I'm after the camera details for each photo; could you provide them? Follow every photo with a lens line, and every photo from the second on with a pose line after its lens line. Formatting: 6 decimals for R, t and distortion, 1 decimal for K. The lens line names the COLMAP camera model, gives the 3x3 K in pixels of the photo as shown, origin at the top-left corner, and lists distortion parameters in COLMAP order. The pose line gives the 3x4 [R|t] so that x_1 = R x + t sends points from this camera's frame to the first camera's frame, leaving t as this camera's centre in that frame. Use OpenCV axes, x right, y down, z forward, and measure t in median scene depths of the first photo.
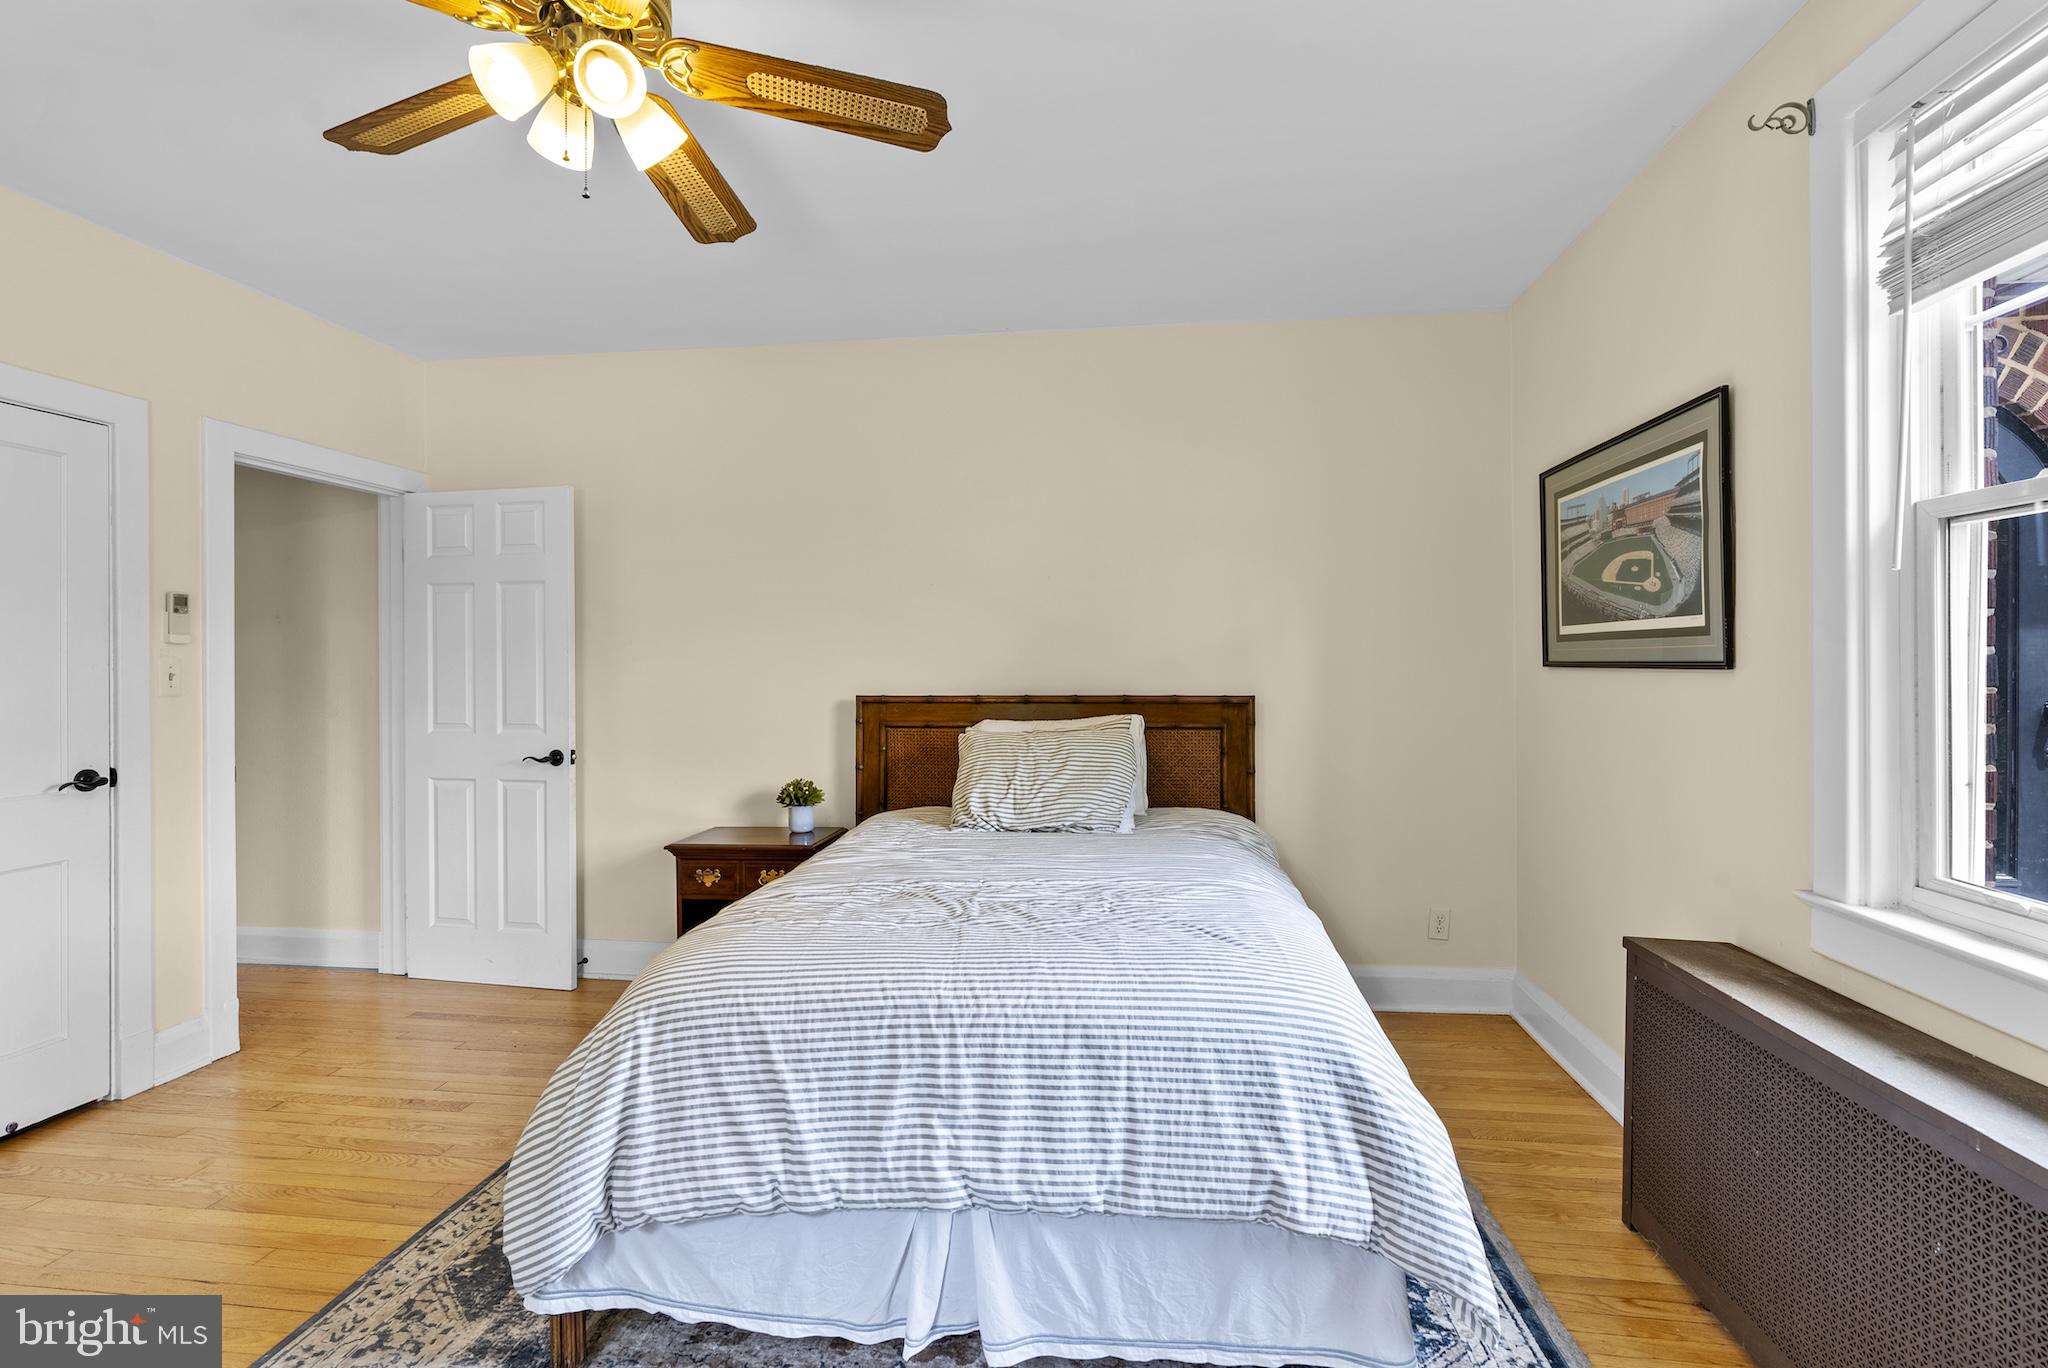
lens RADIAL K [[937.3, 0, 1022.1], [0, 937.3, 667.7], [0, 0, 1]] dist [-0.016275, 0.005298]
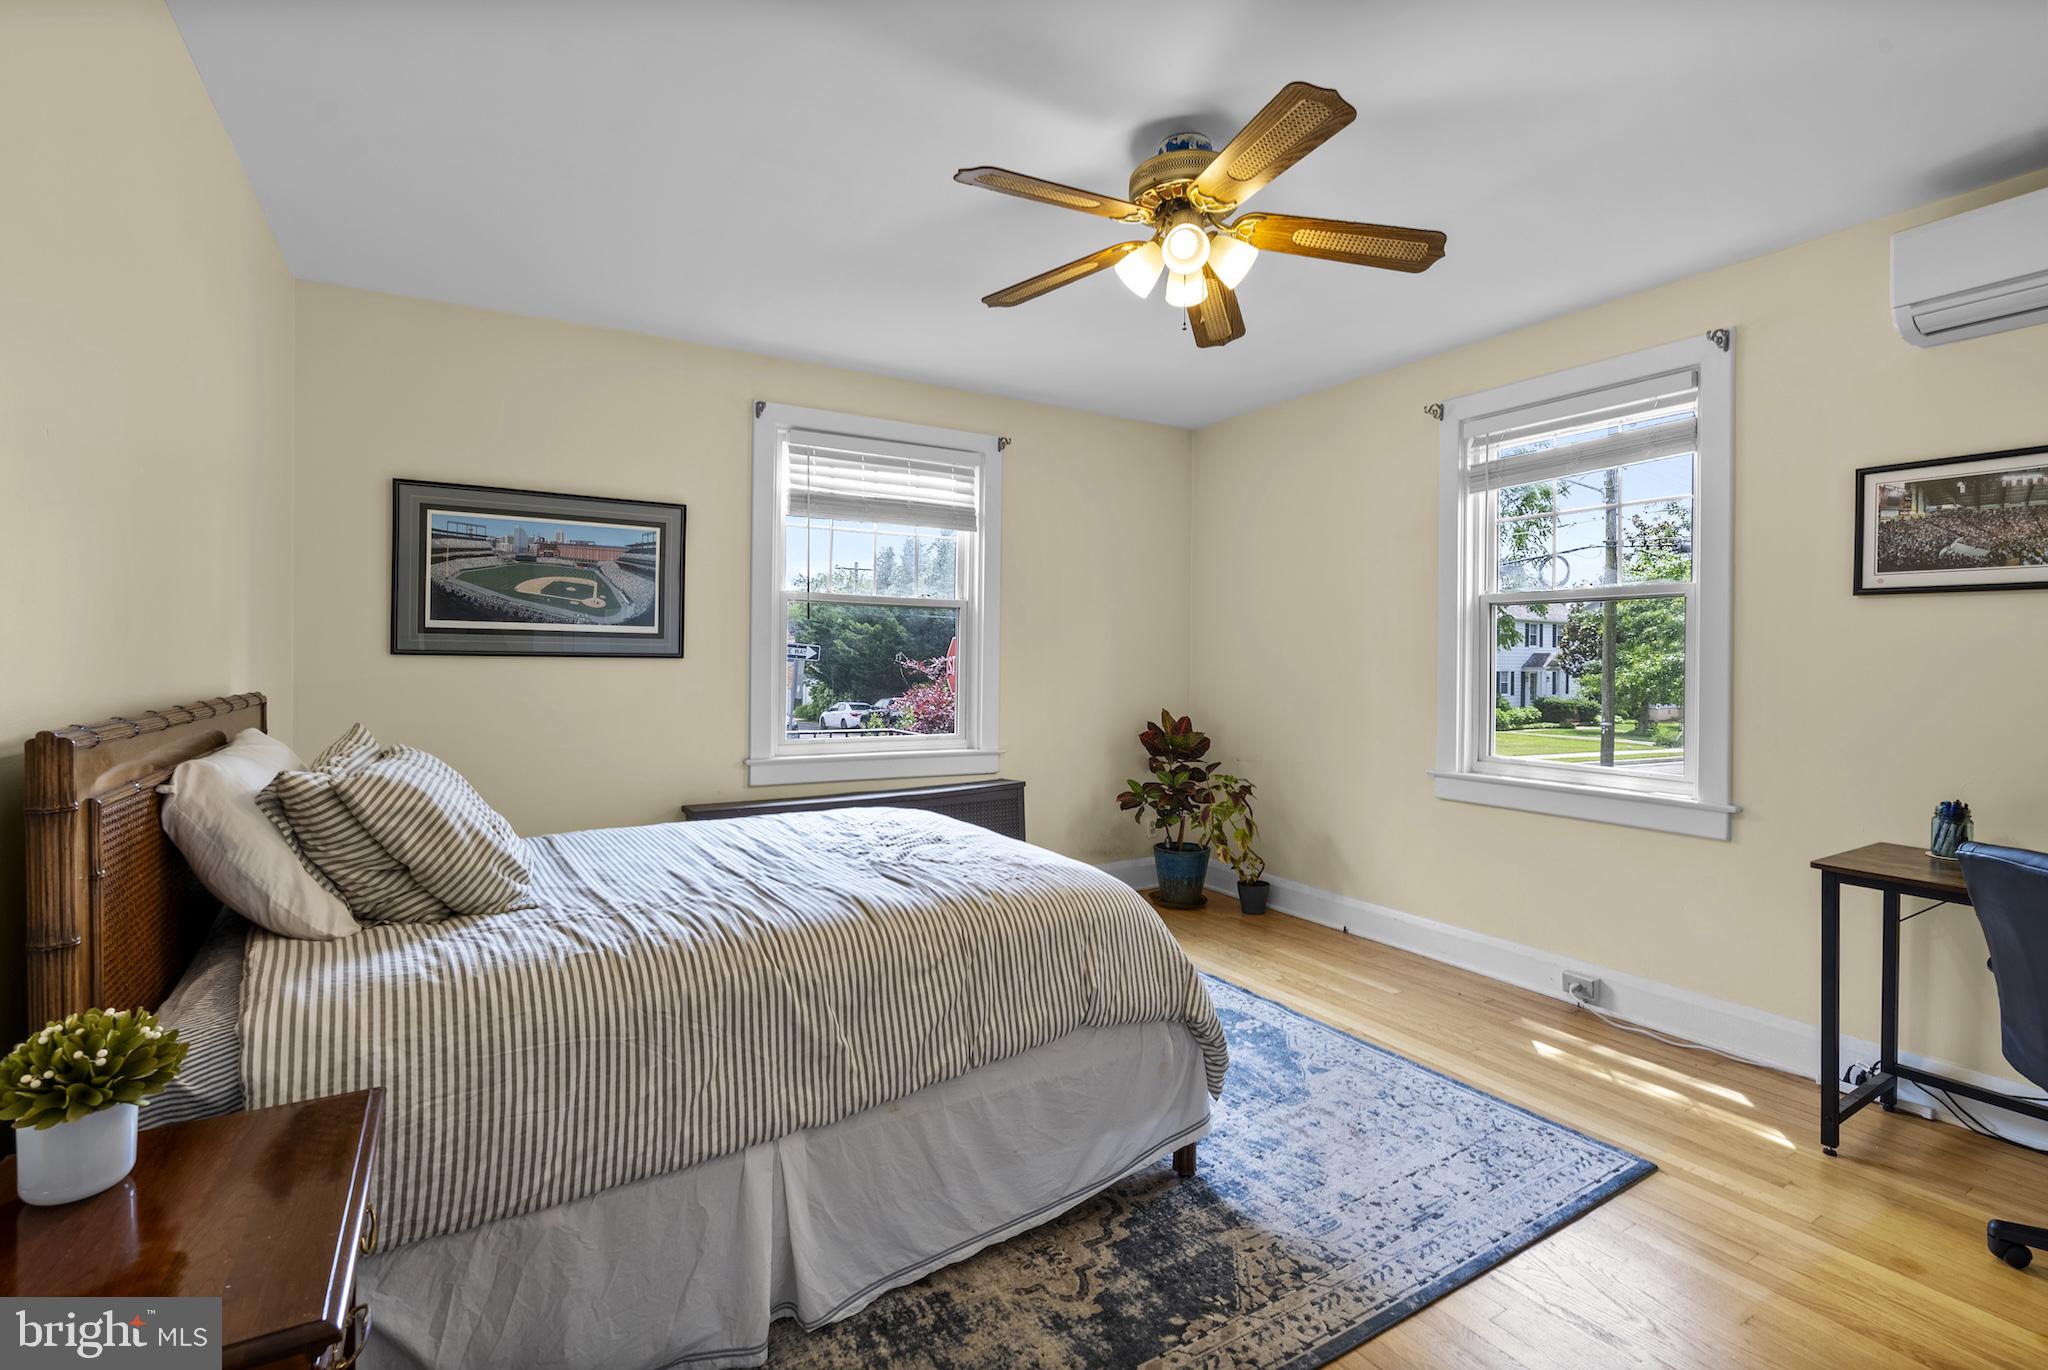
lens RADIAL K [[937.3, 0, 1022.1], [0, 937.3, 668.7], [0, 0, 1]] dist [-0.016275, 0.005298]
pose [[-0.613663, -0.004400, 0.789556, -1.073537], [-0.003383, 0.999990, 0.002943, 0.014480], [-0.789561, -0.000865, -0.613672, 1.533040]]
